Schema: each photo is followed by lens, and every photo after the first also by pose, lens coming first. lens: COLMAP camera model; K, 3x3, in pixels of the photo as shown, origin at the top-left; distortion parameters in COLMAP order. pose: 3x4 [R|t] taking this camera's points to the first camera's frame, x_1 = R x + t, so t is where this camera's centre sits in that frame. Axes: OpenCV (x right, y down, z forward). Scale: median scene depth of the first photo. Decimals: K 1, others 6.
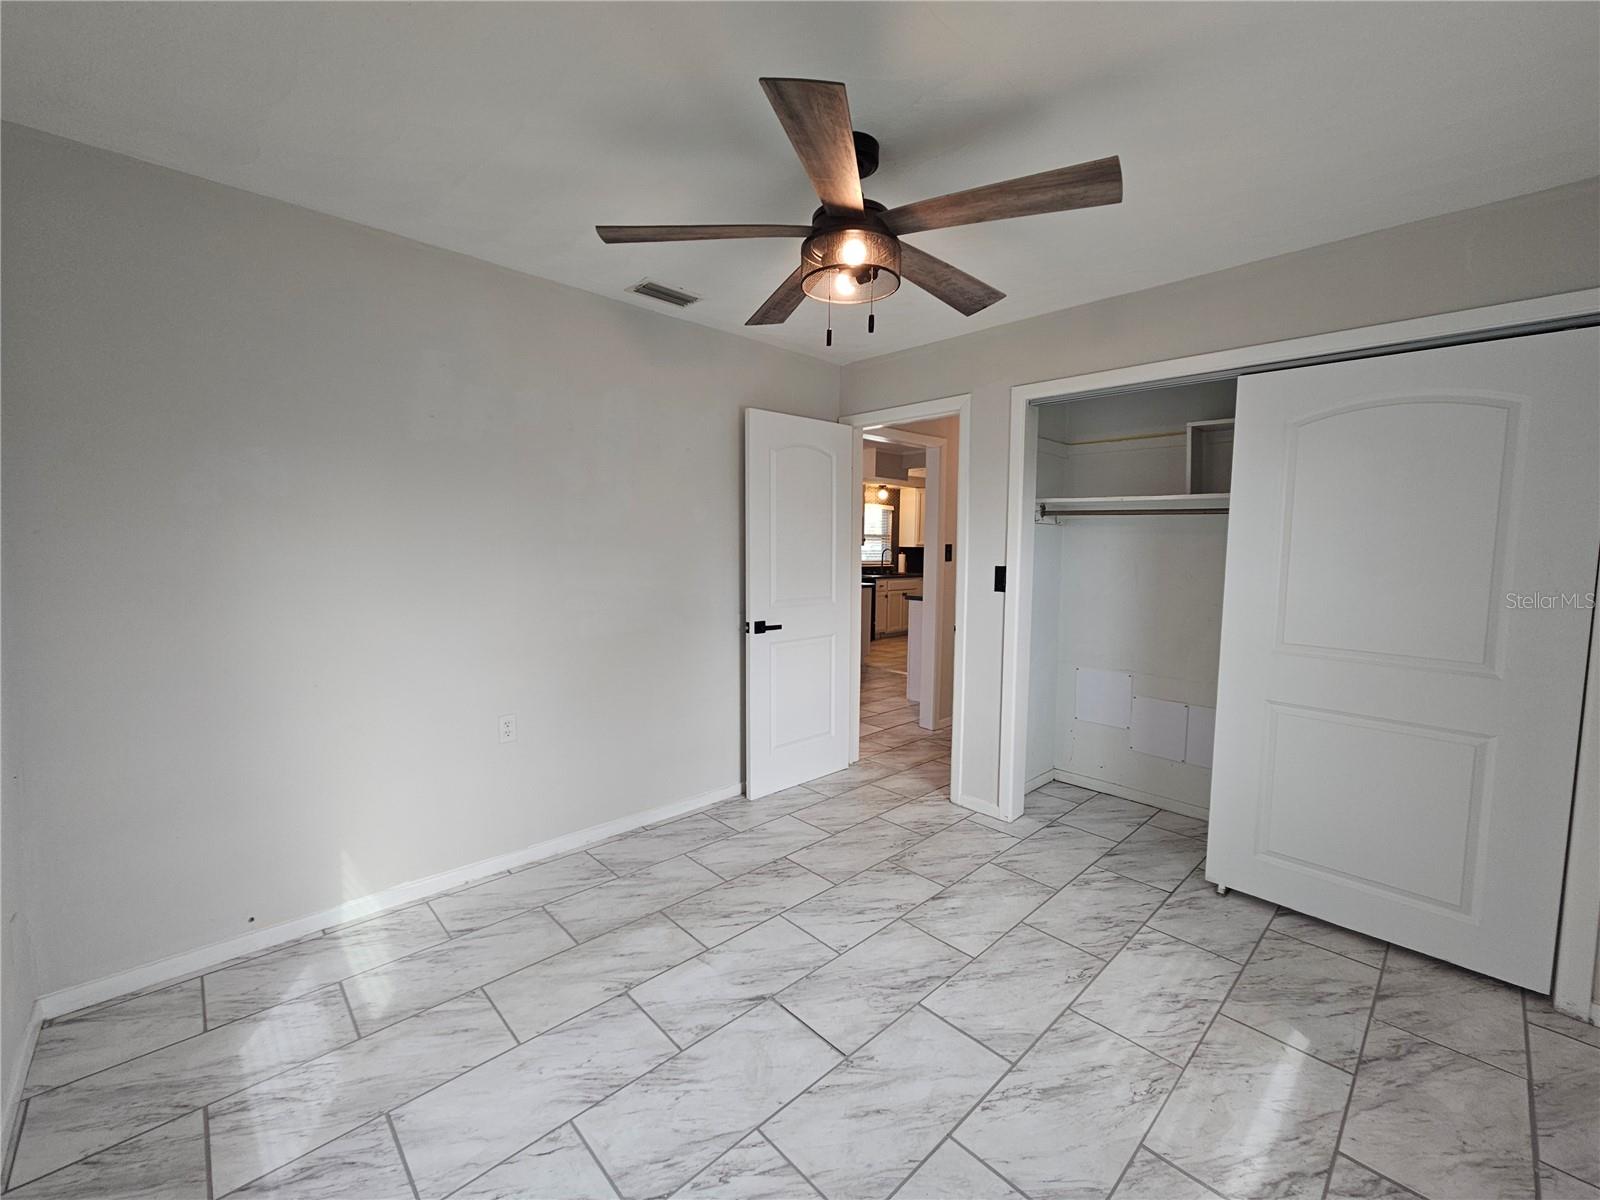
lens RADIAL K [[655.4, 0, 796.1], [0, 655.4, 597.9], [0, 0, 1]] dist [-0.004674, 0.001496]
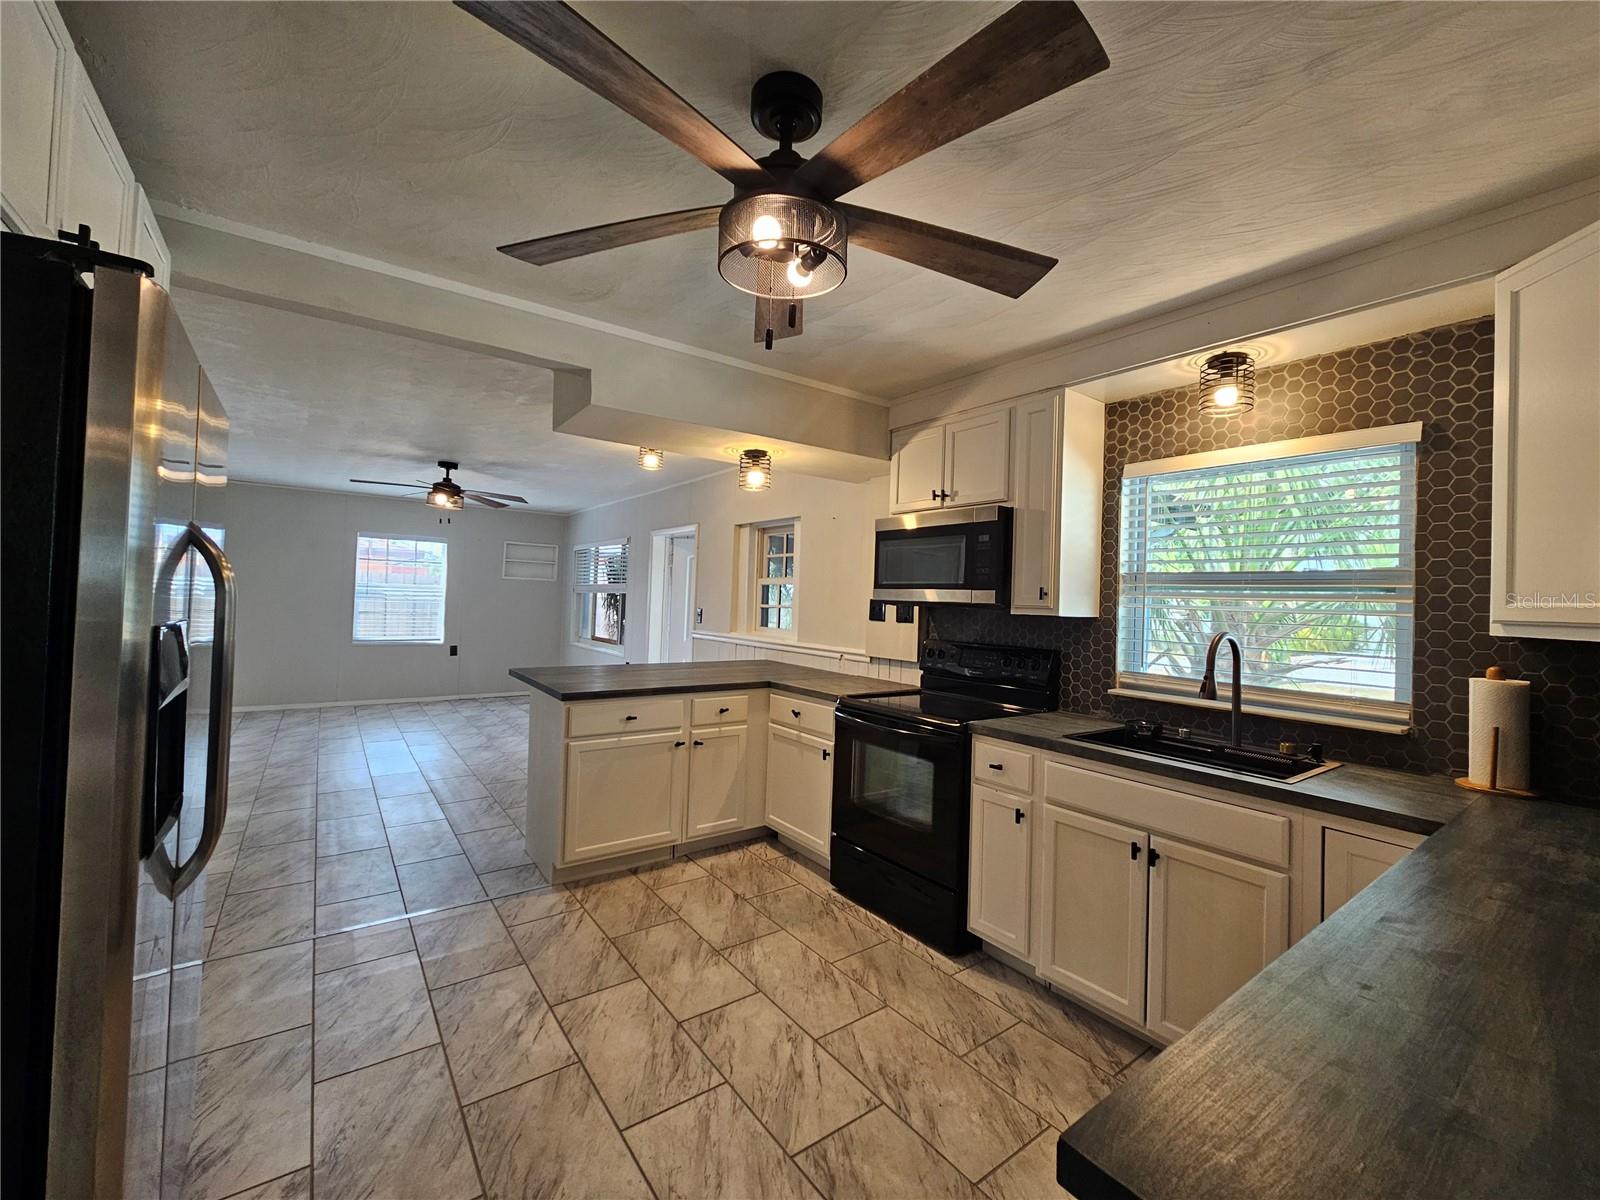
lens RADIAL K [[655.4, 0, 804.2], [0, 655.4, 595.8], [0, 0, 1]] dist [-0.004674, 0.001496]
pose [[-0.138588, -0.040984, -0.989502, 0.360894], [-0.115875, 0.992952, -0.024898, -0.063496], [0.983548, 0.111208, -0.142361, 0.857995]]
